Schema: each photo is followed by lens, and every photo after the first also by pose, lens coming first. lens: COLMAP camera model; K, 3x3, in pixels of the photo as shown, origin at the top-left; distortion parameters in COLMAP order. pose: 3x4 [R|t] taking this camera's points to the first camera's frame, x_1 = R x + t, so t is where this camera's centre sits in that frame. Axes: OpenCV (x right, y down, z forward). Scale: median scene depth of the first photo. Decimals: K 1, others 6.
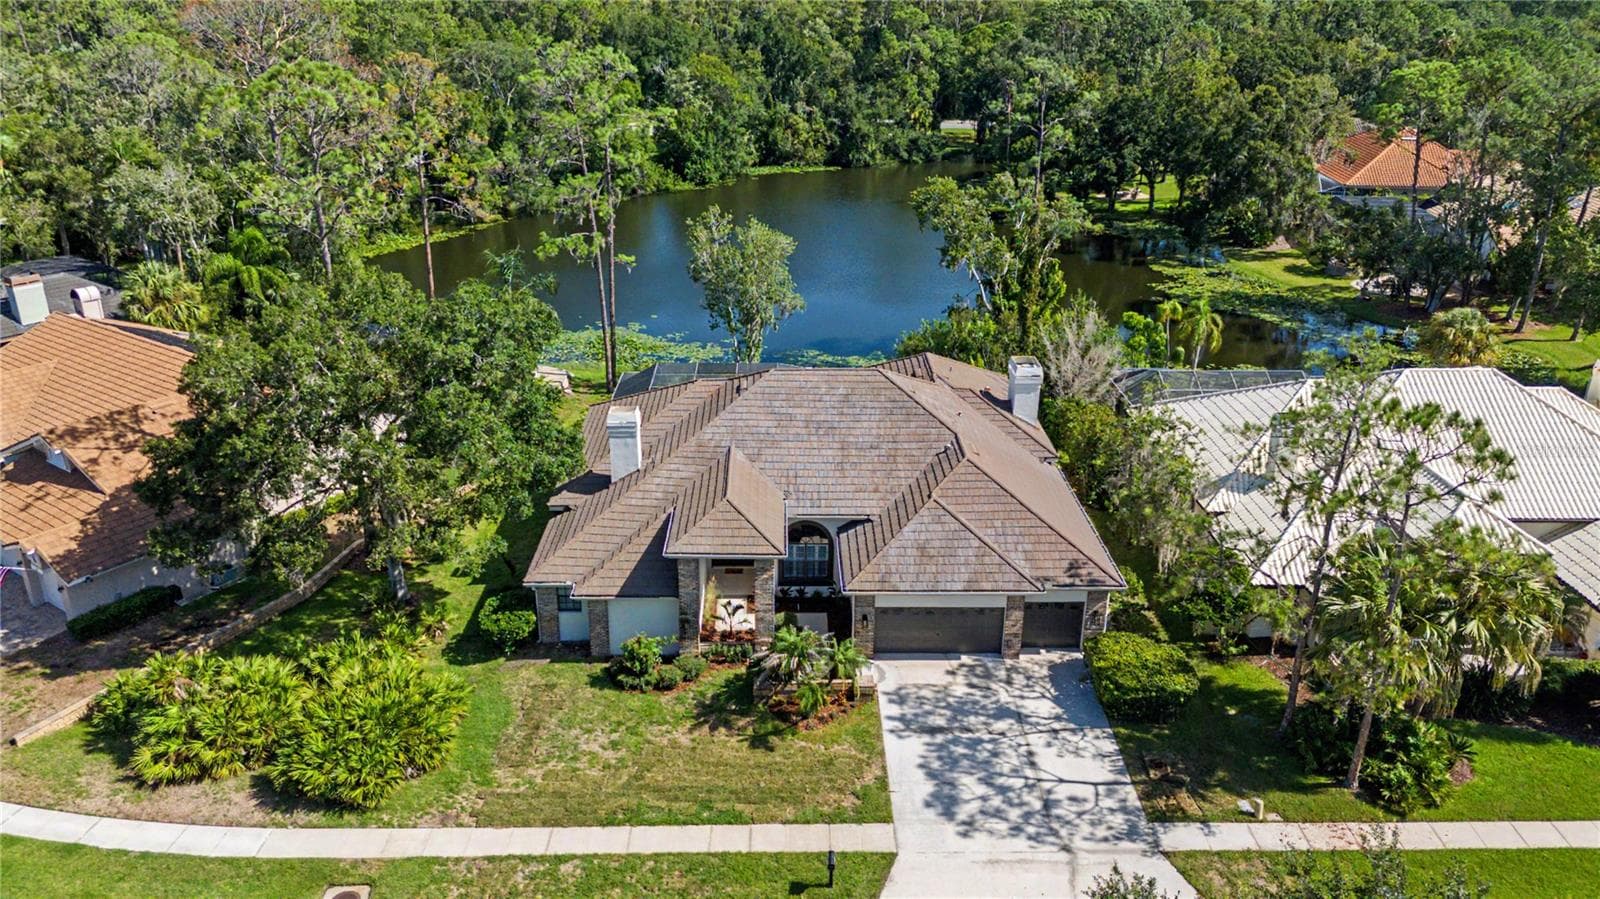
lens RADIAL K [[1197.2, 0, 800.0], [0, 1197.2, 449.5], [0, 0, 1]] dist [0.074530, -0.081120]
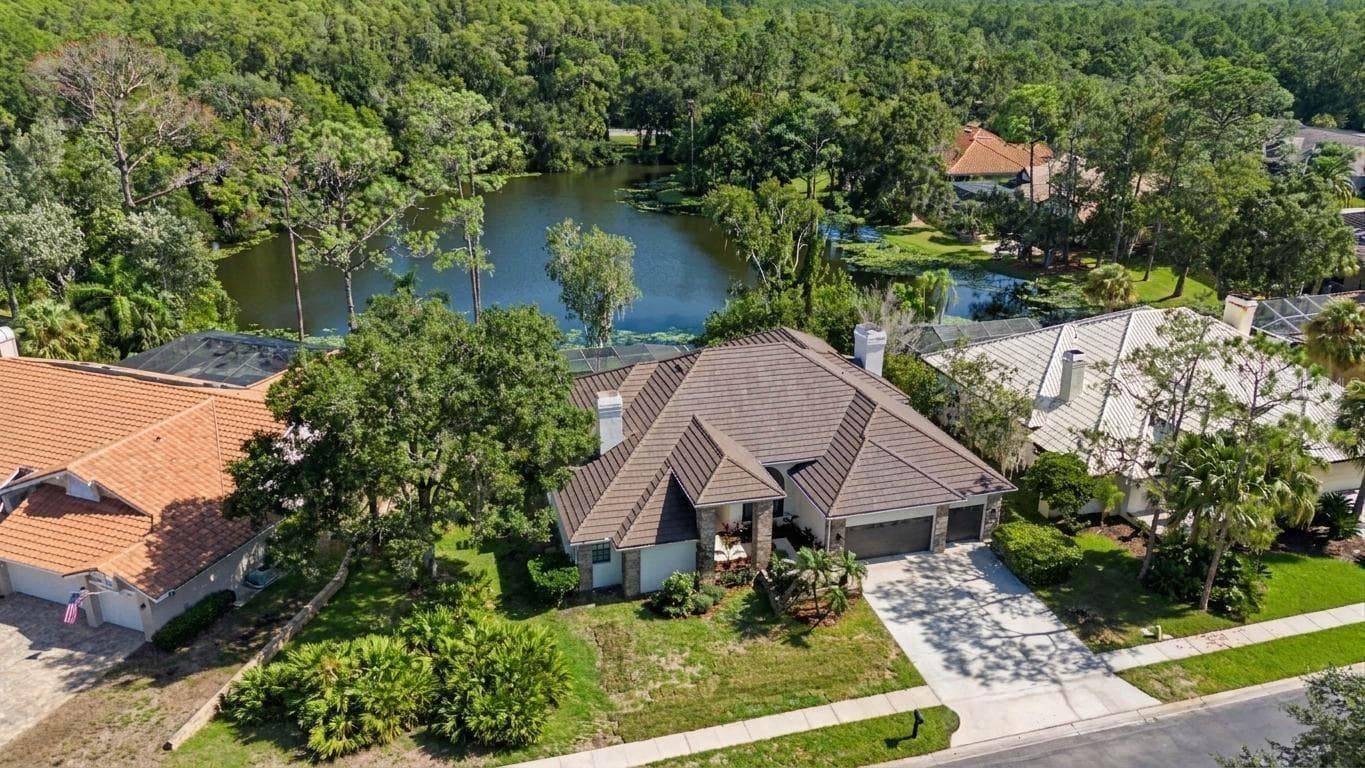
lens RADIAL K [[1021.3, 0, 682.5], [0, 1021.3, 384.0], [0, 0, 1]] dist [0.074530, -0.081120]
pose [[0.963688, -0.093149, 0.250258, -0.366120], [0.097140, 0.995264, -0.003616, -0.035395], [-0.248736, 0.027795, 0.968173, -0.034677]]
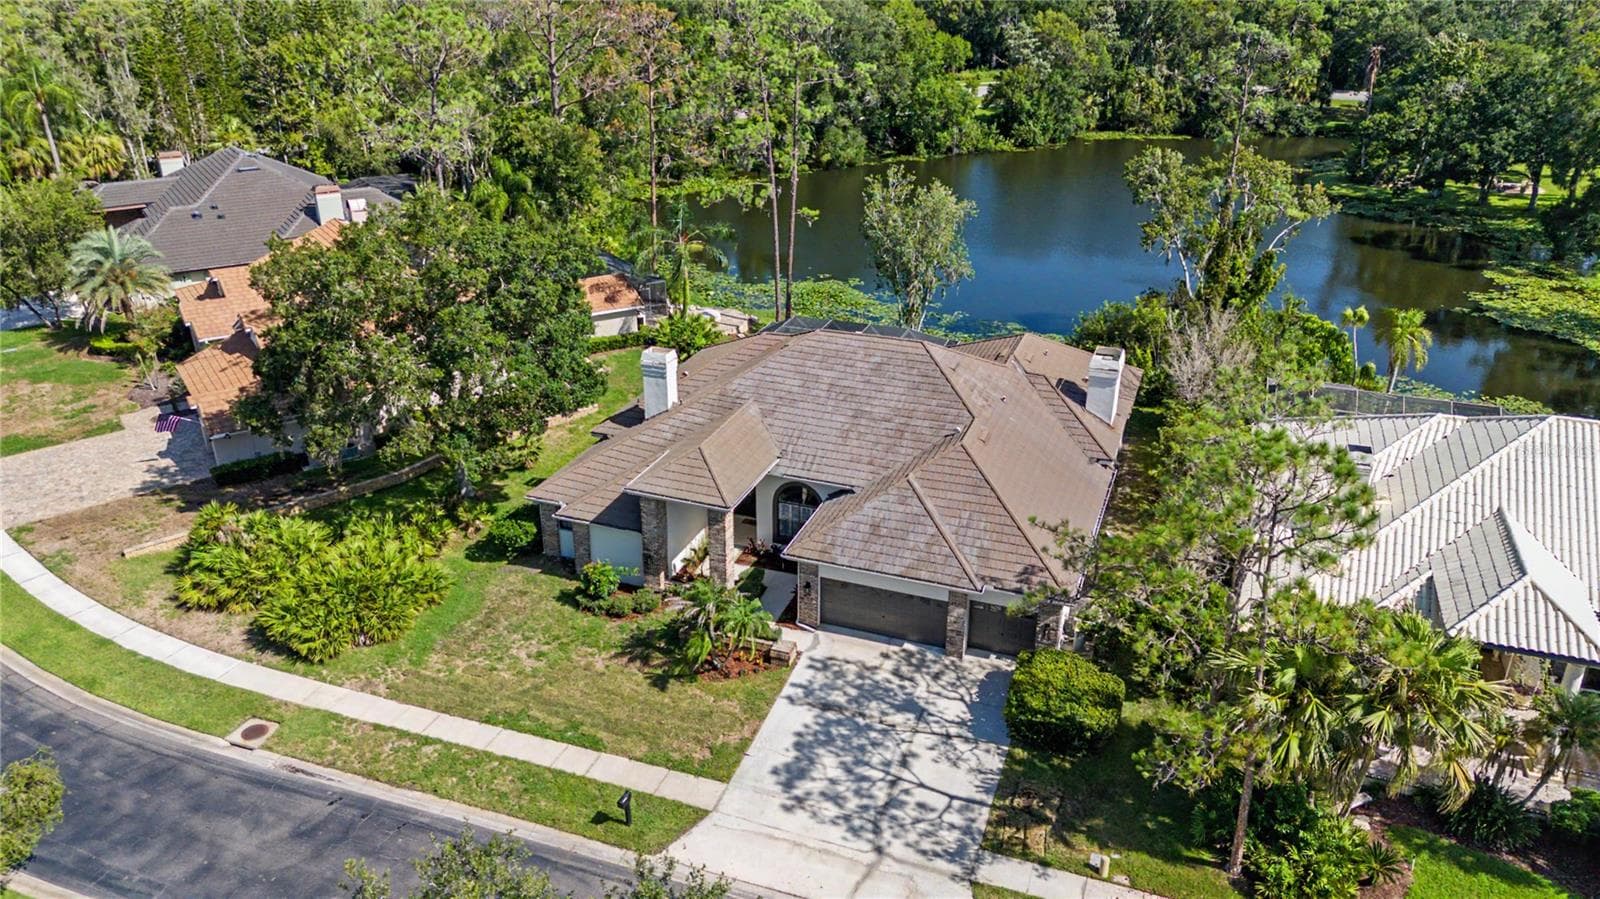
lens RADIAL K [[1197.2, 0, 800.0], [0, 1197.2, 449.5], [0, 0, 1]] dist [0.074530, -0.081120]
pose [[0.930182, 0.146150, -0.336750, 0.361221], [-0.135396, 0.989245, 0.055340, -0.024468], [0.341216, -0.005882, 0.939966, 0.066455]]
